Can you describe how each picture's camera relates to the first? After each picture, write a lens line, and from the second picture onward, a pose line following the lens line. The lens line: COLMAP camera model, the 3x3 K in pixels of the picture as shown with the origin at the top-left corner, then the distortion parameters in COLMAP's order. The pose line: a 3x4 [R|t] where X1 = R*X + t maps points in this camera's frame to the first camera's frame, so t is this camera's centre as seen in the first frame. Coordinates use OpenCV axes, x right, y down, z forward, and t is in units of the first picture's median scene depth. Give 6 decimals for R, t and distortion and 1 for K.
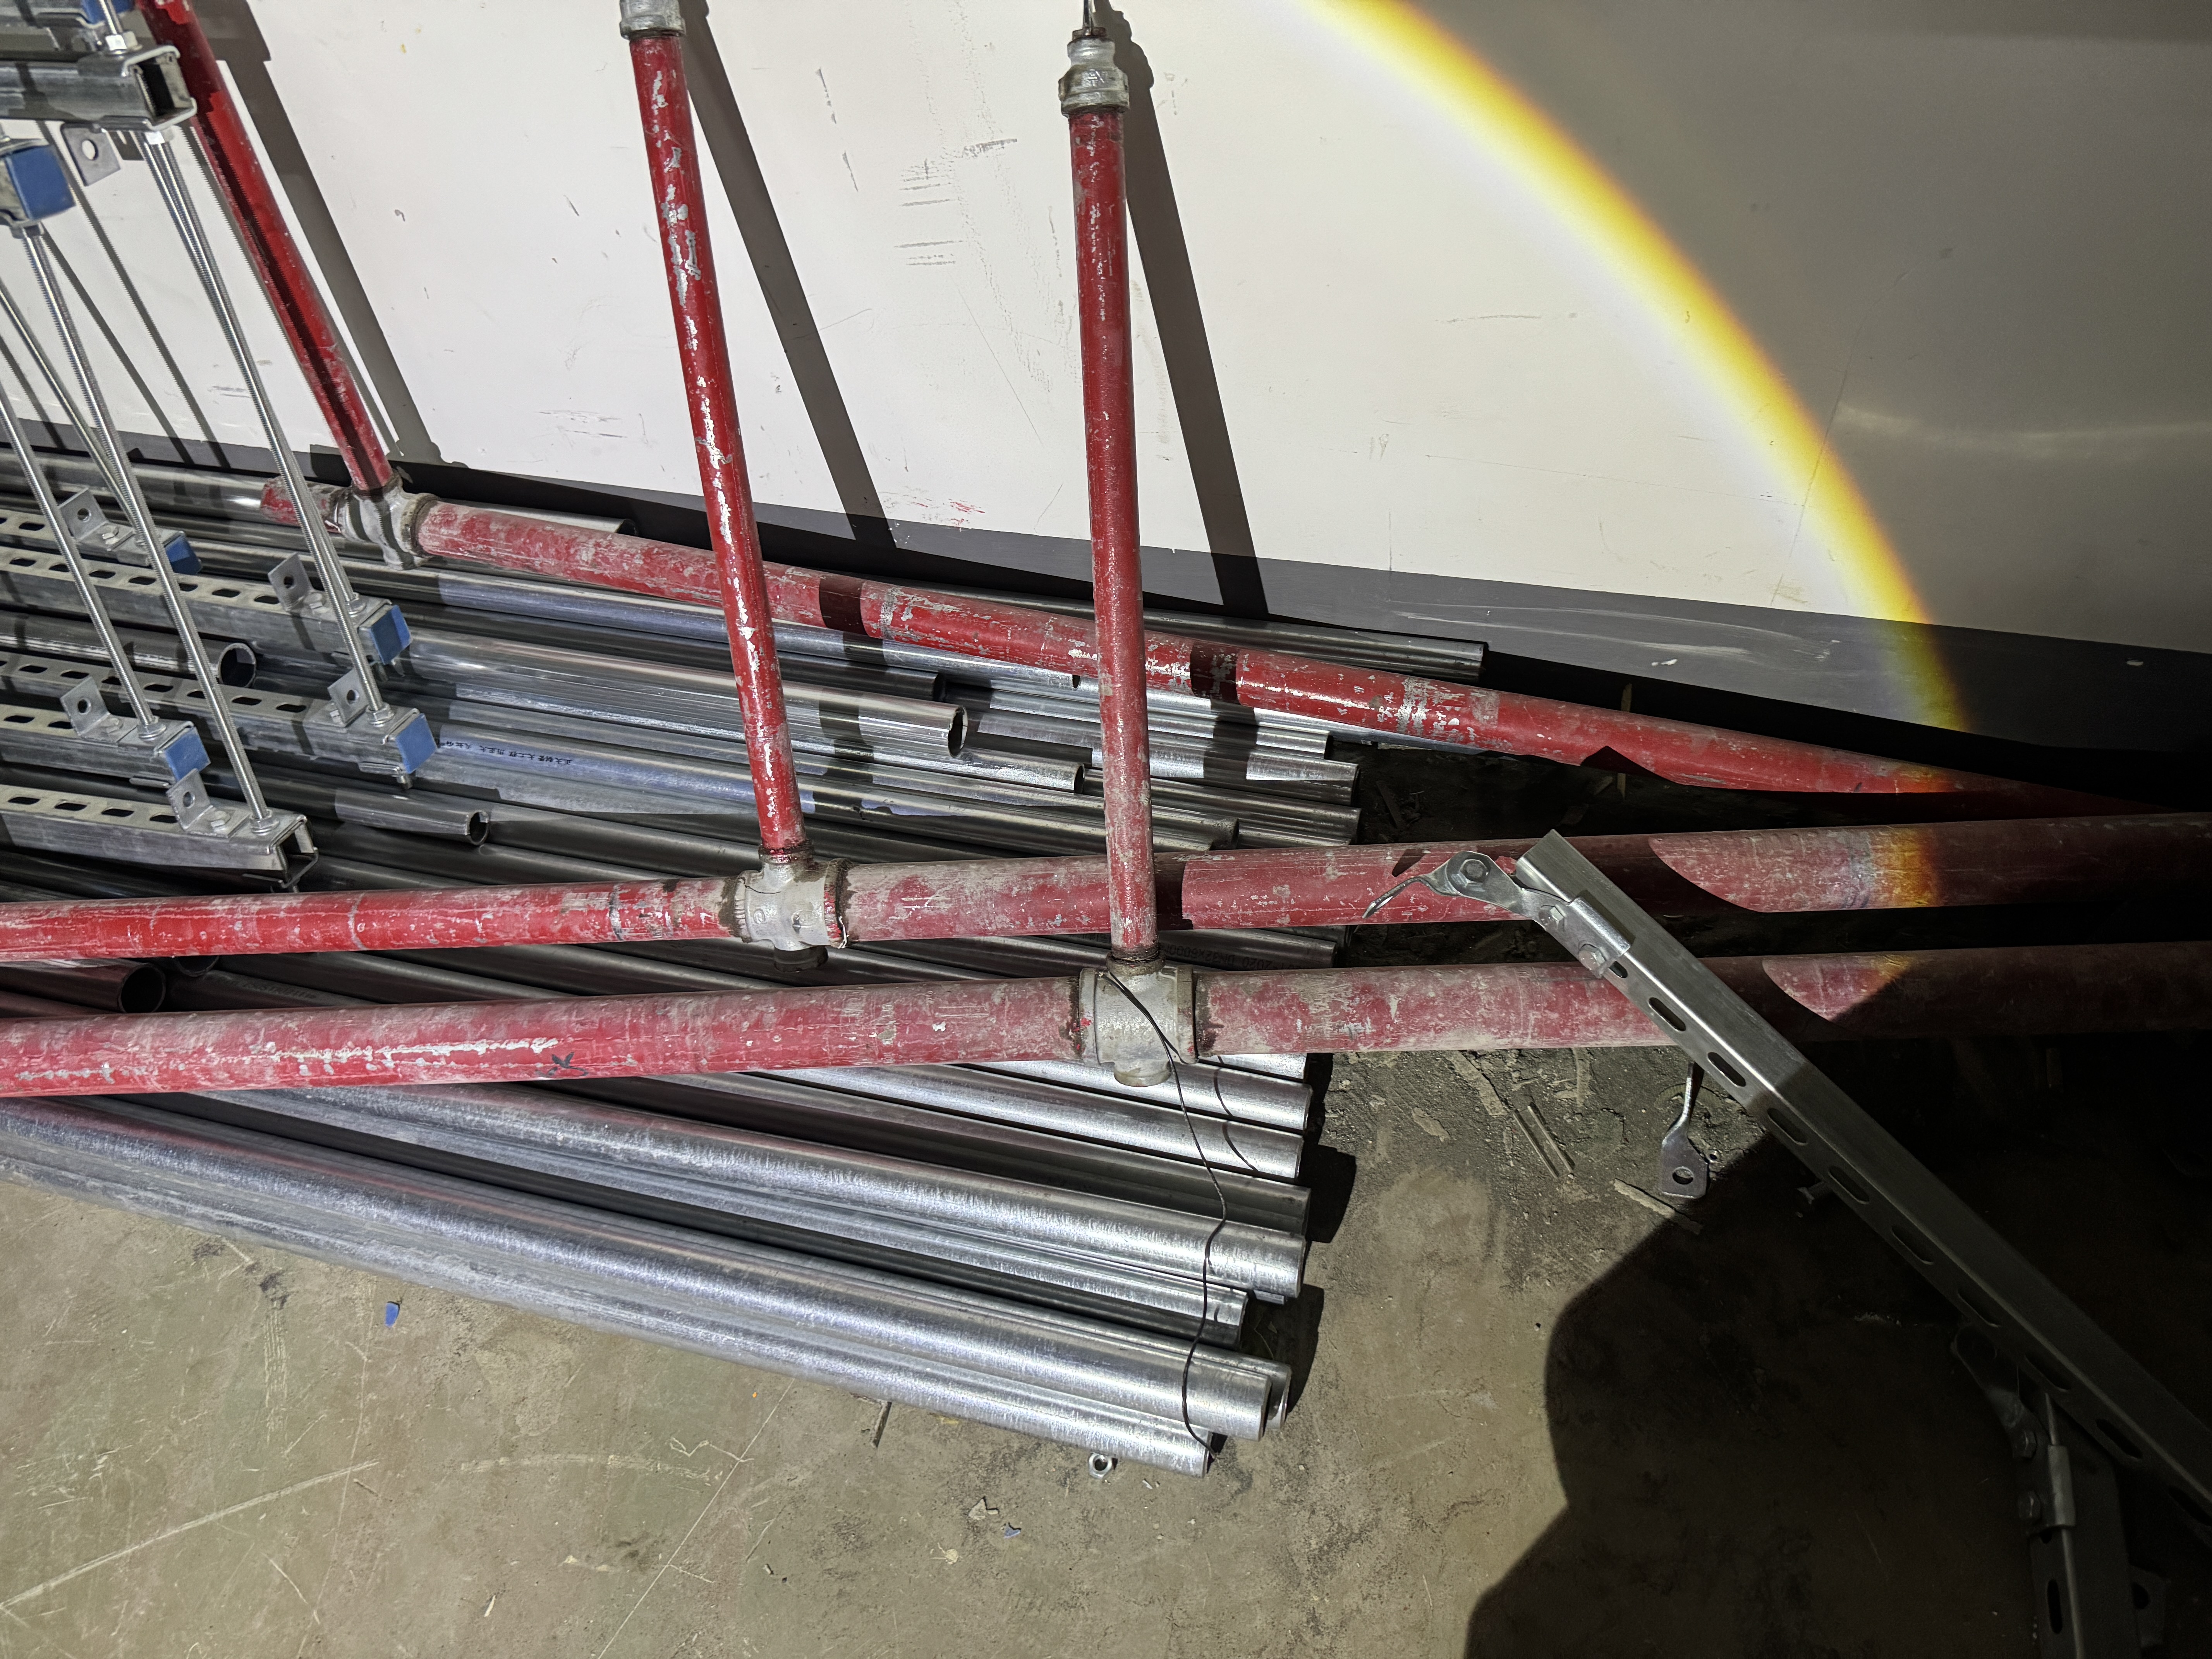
lens RADIAL K [[1628.3, 0, 1106.3], [0, 1628.3, 766.8], [0, 0, 1]] dist [0.118845, -0.181103]
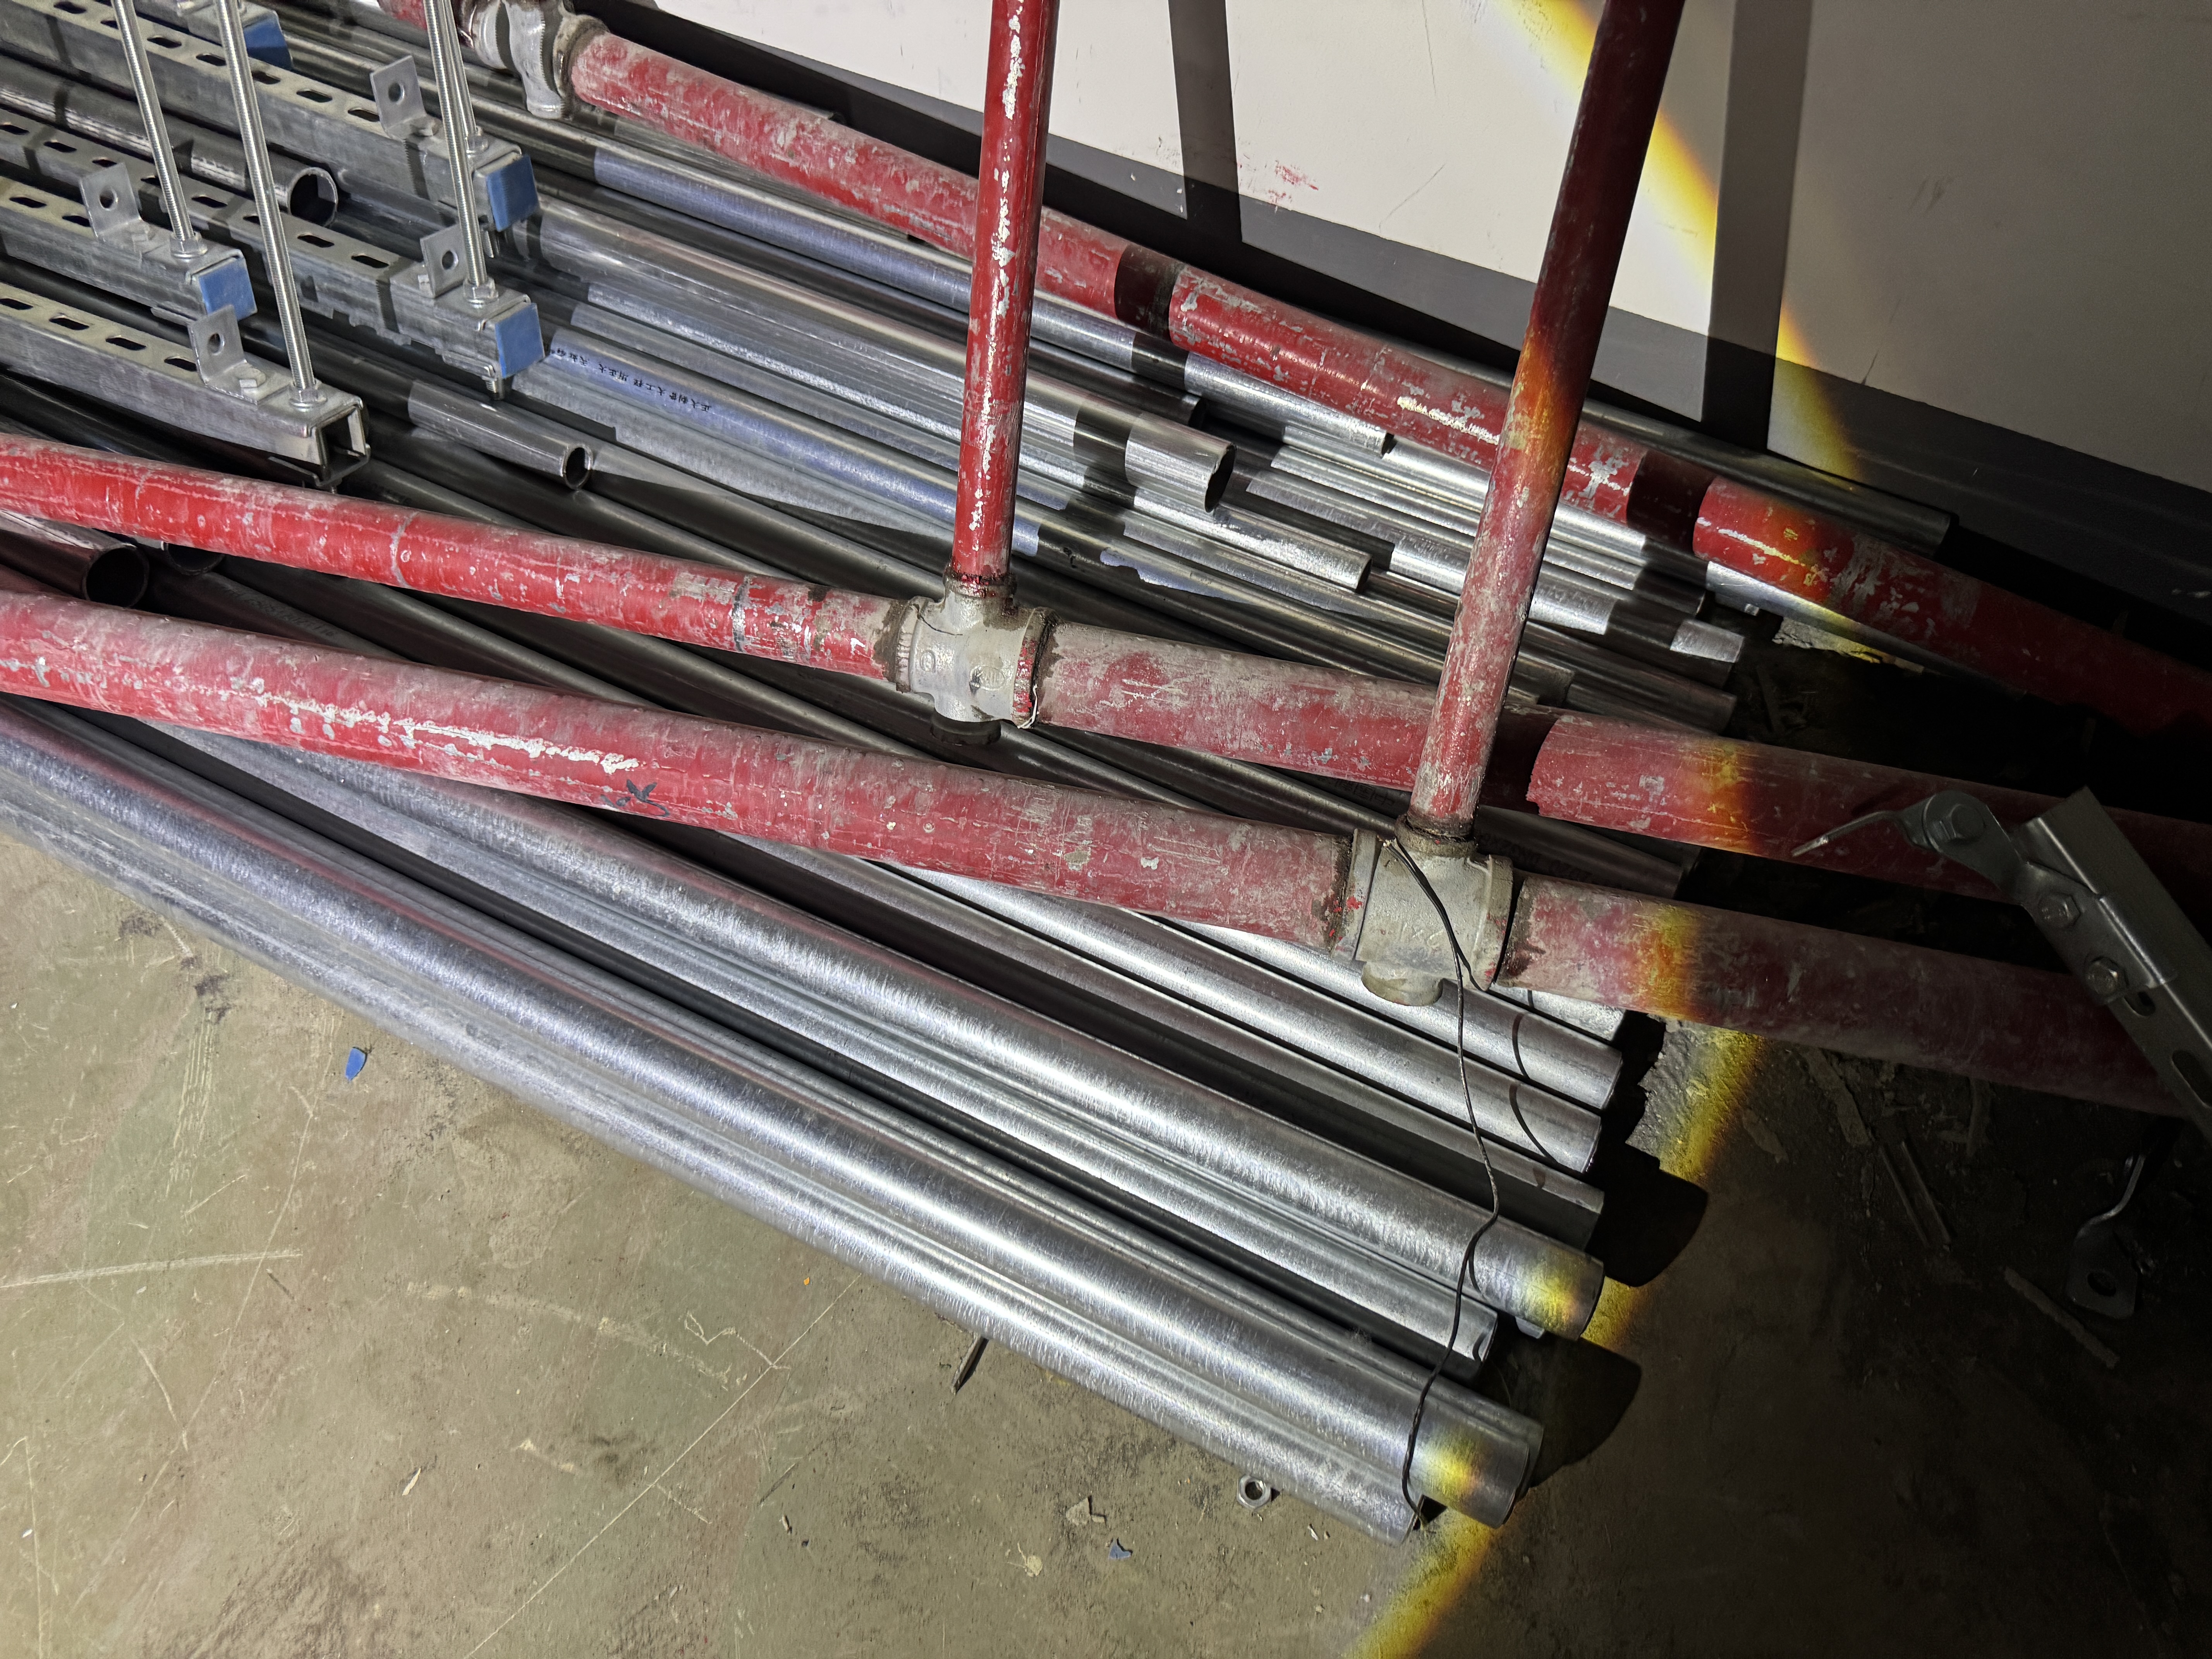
lens RADIAL K [[1561.2, 0, 1102.6], [0, 1561.2, 754.4], [0, 0, 1]] dist [0.087741, -0.153015]
pose [[0.975476, 0.219978, -0.007442, -0.124346], [-0.218266, 0.971139, 0.096173, 0.049044], [0.028383, -0.092190, 0.995337, 0.306610]]
